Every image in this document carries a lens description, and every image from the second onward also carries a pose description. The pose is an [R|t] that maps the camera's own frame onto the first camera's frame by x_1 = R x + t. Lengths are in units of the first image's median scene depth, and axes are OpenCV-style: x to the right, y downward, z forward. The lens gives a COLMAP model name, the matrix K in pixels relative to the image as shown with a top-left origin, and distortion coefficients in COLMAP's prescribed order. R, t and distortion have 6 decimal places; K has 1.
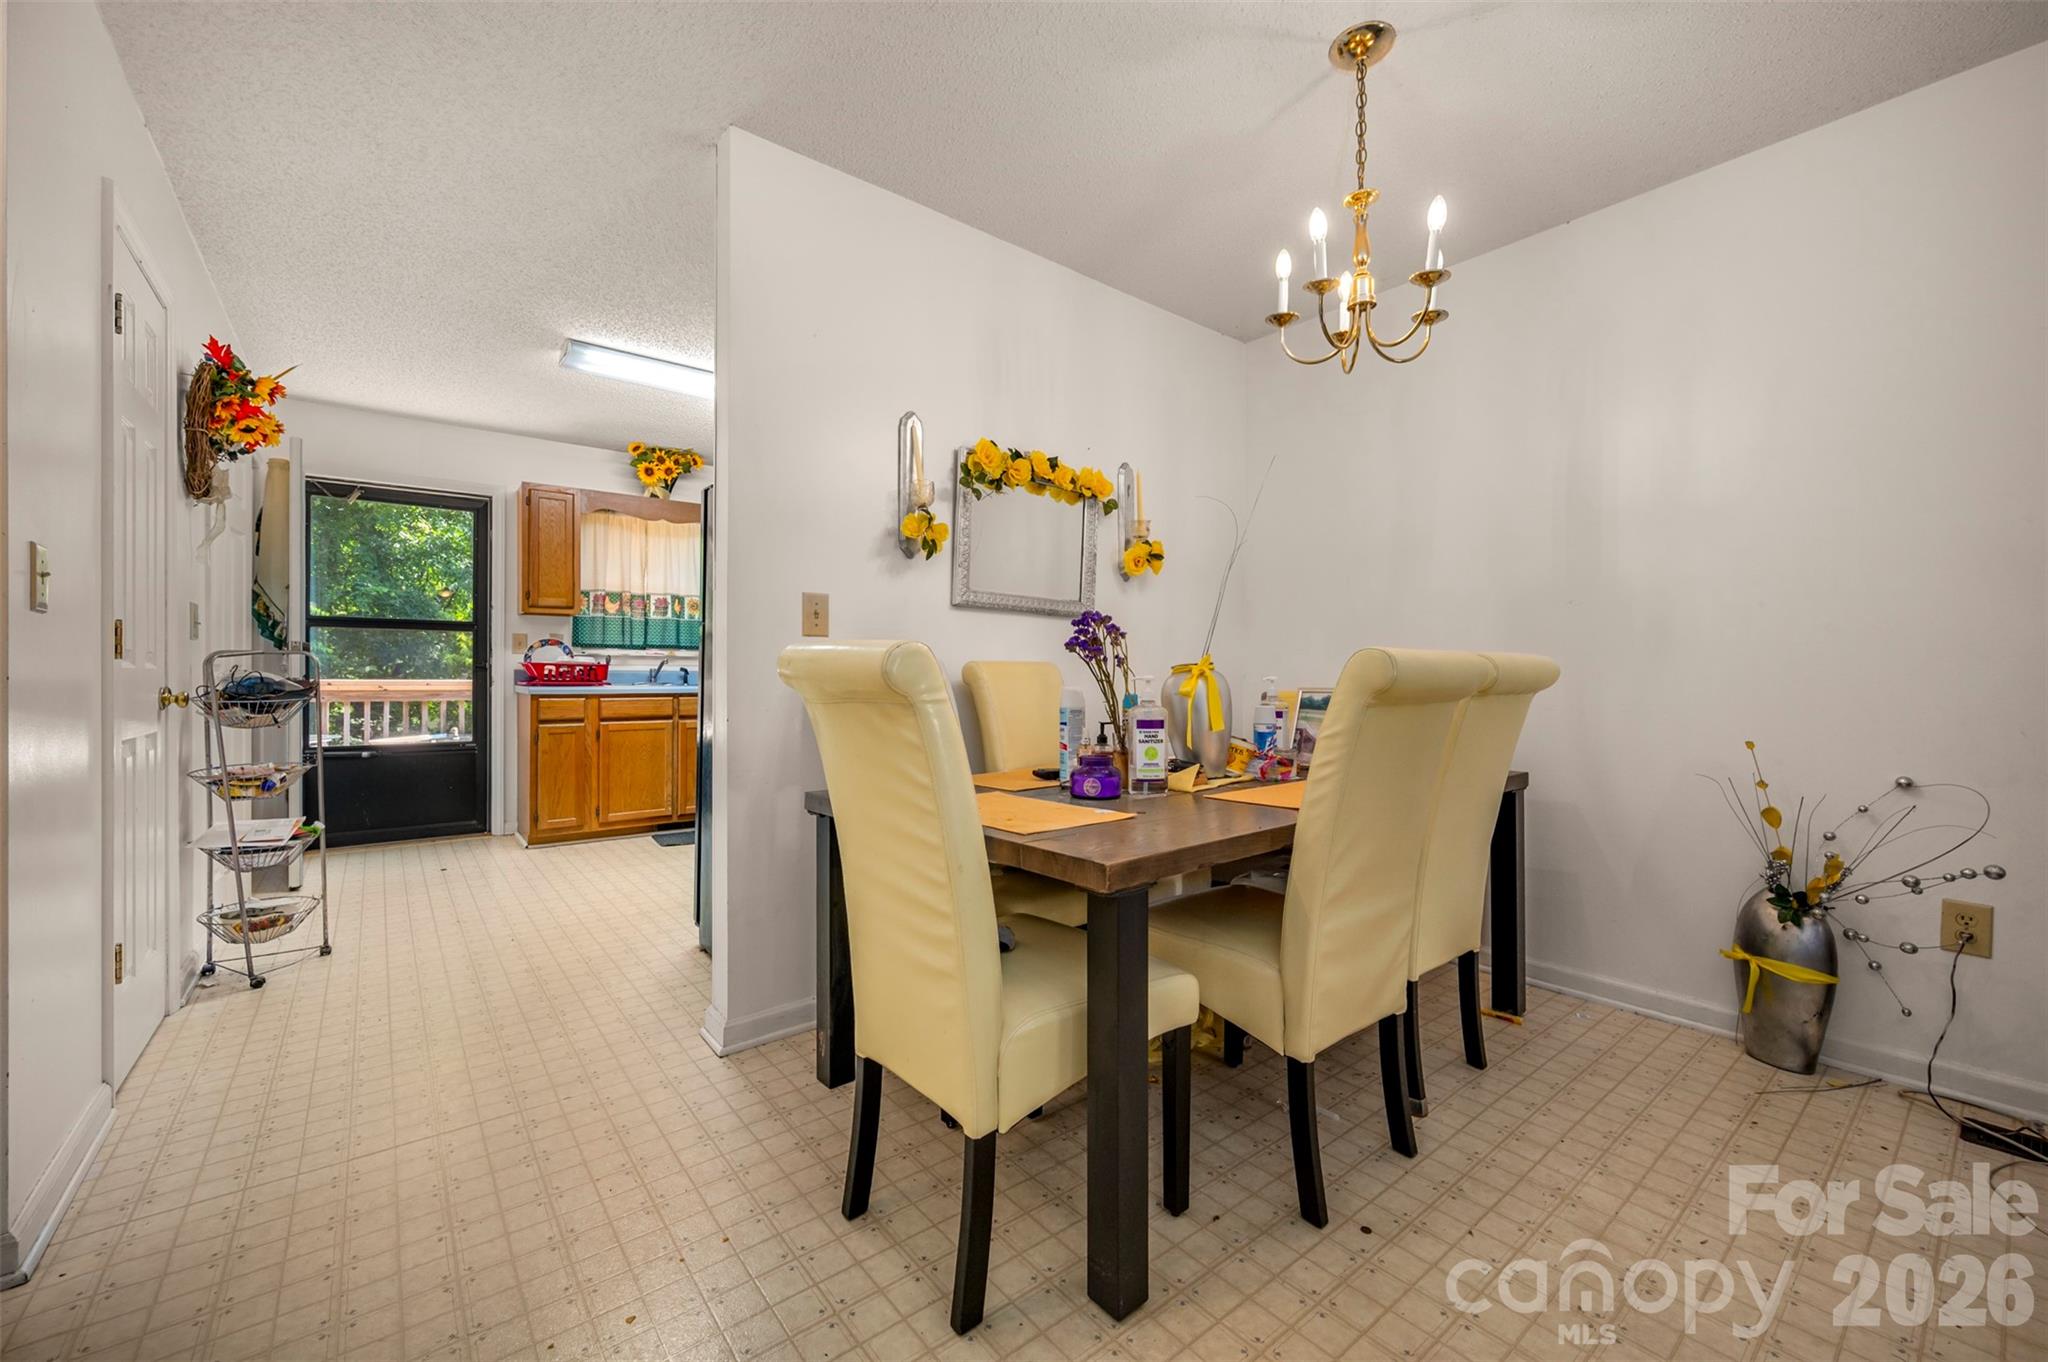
lens RADIAL K [[822.2, 0, 1025.5], [0, 822.2, 679.1], [0, 0, 1]] dist [-0.000967, -0.000090]
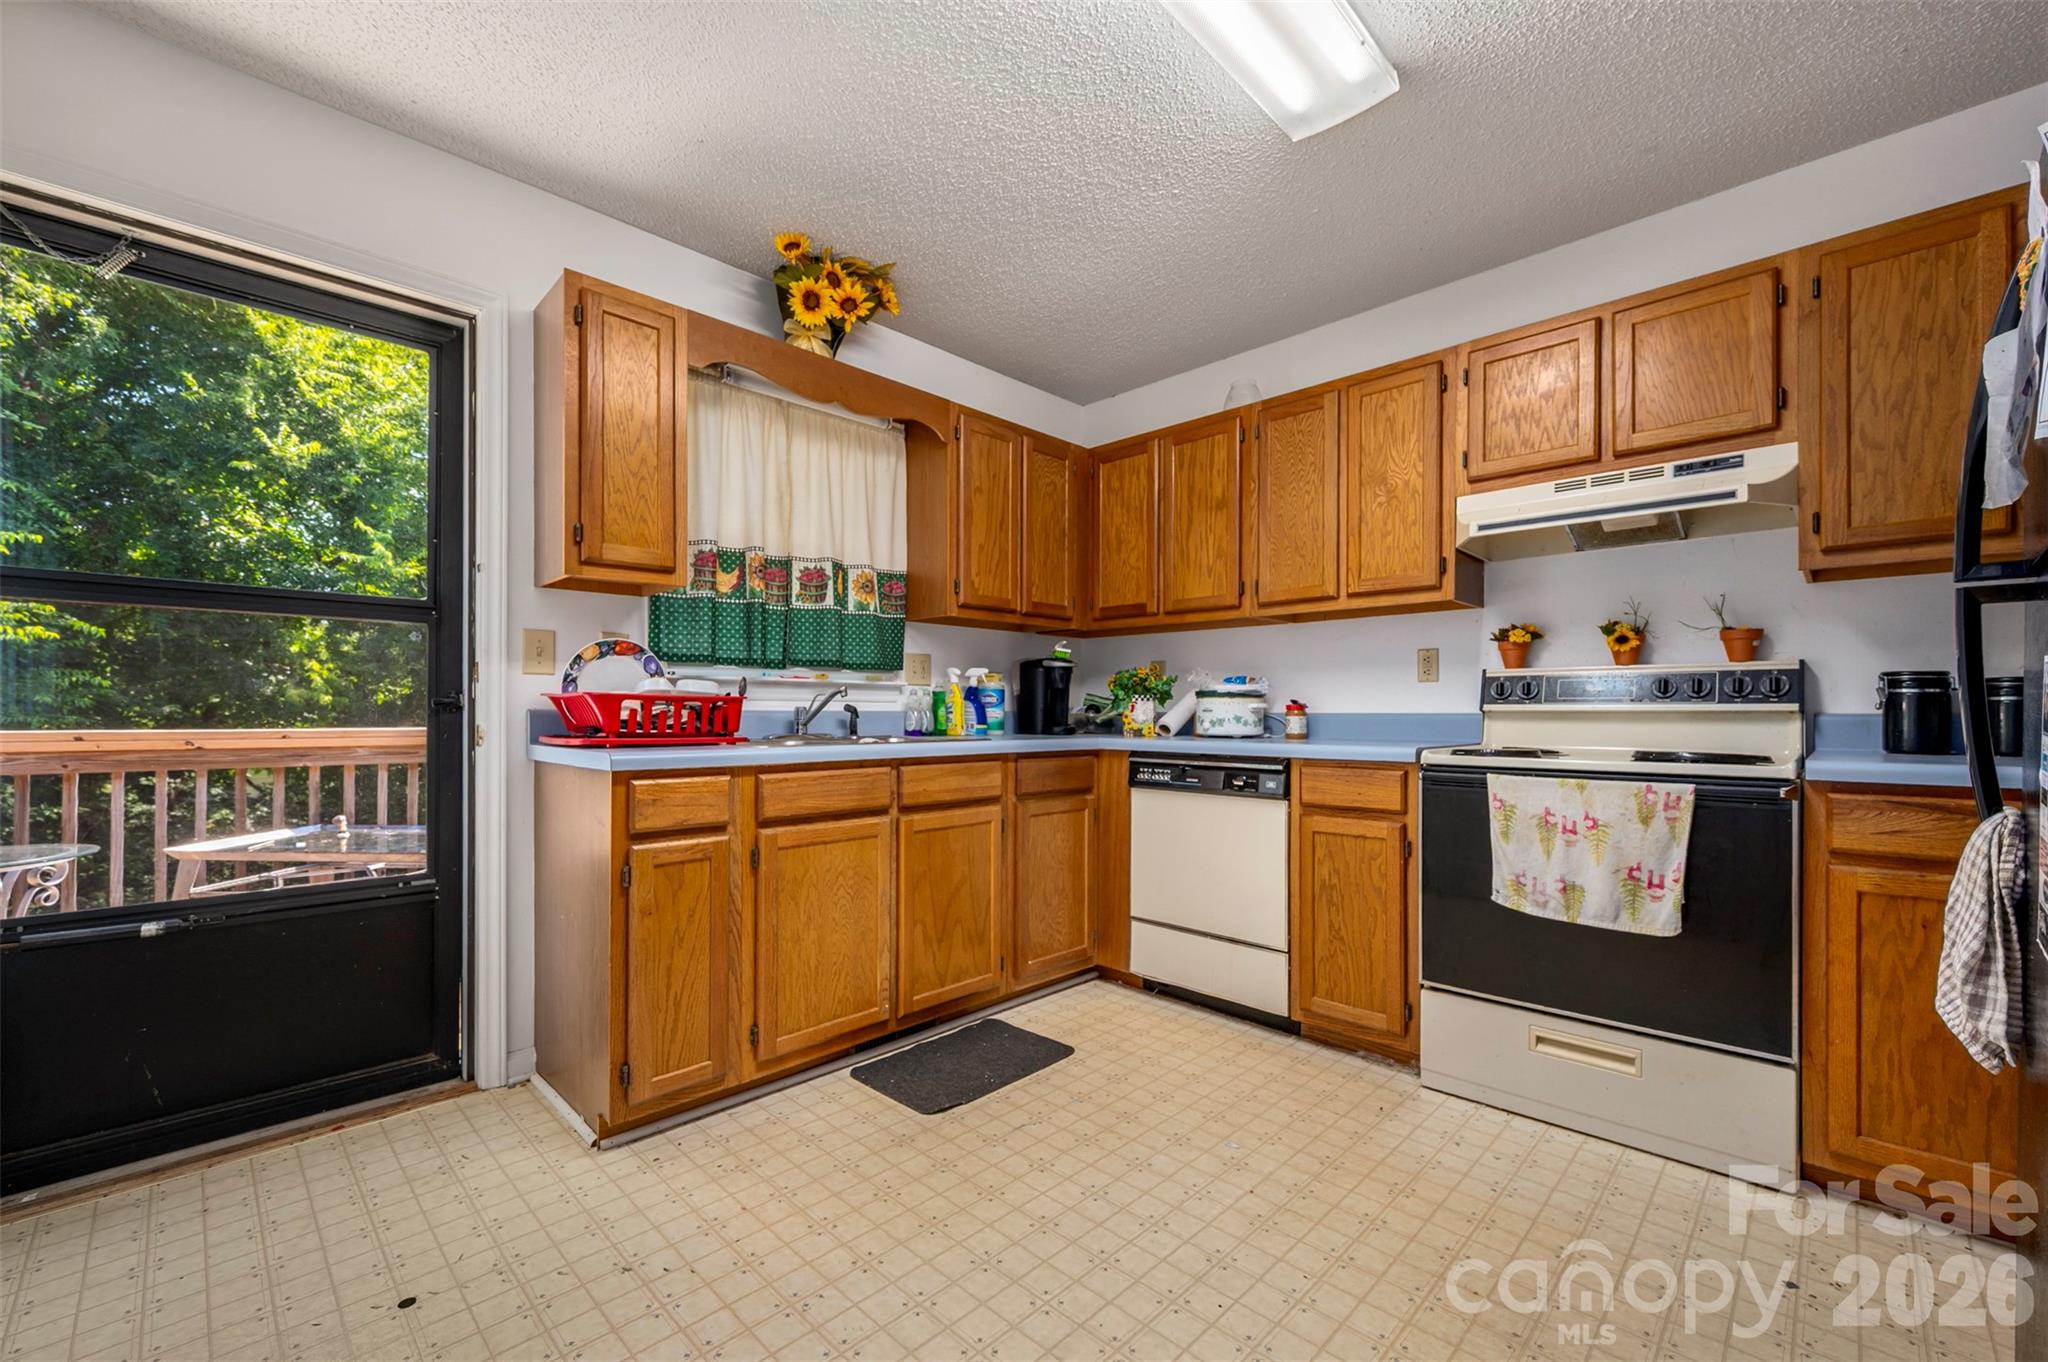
lens RADIAL K [[838.4, 0, 1033.7], [0, 838.4, 715.1], [0, 0, 1]] dist [0.001183, 0.000584]
pose [[0.992441, -0.001857, 0.122709, -0.404237], [0.001939, 0.999998, -0.000544, -0.007340], [-0.122707, 0.000778, 0.992443, 0.512207]]
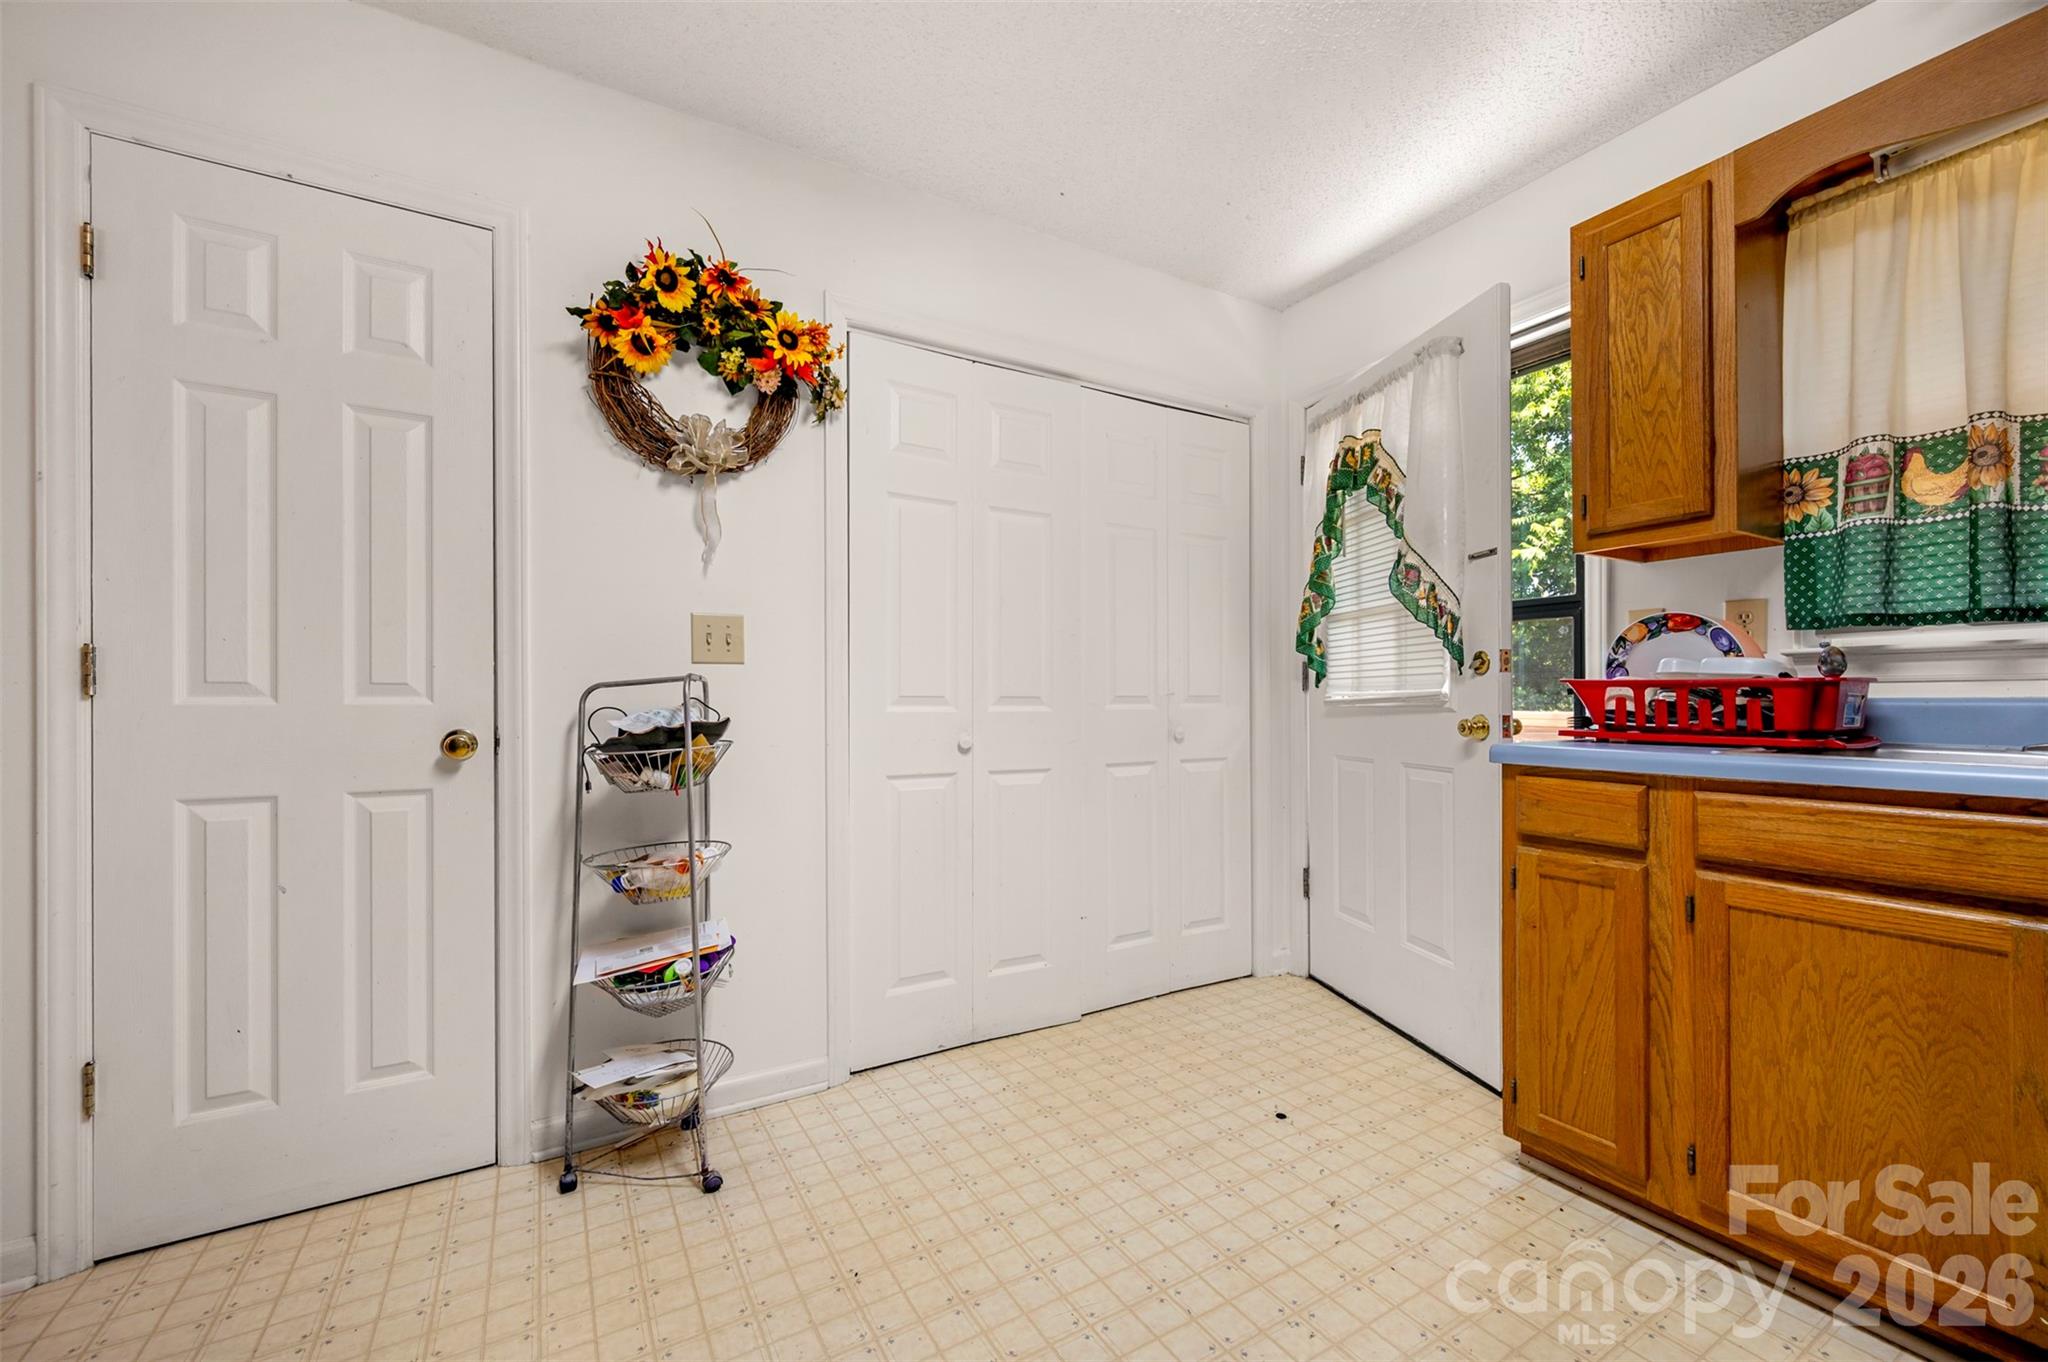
lens RADIAL K [[806.6, 0, 1019.6], [0, 806.6, 699.5], [0, 0, 1]] dist [-0.000662, -0.000038]
pose [[-0.145645, -0.002914, -0.989333, -0.175531], [0.001064, 0.999995, -0.003102, -0.009420], [0.989336, -0.001504, -0.145641, 0.751806]]
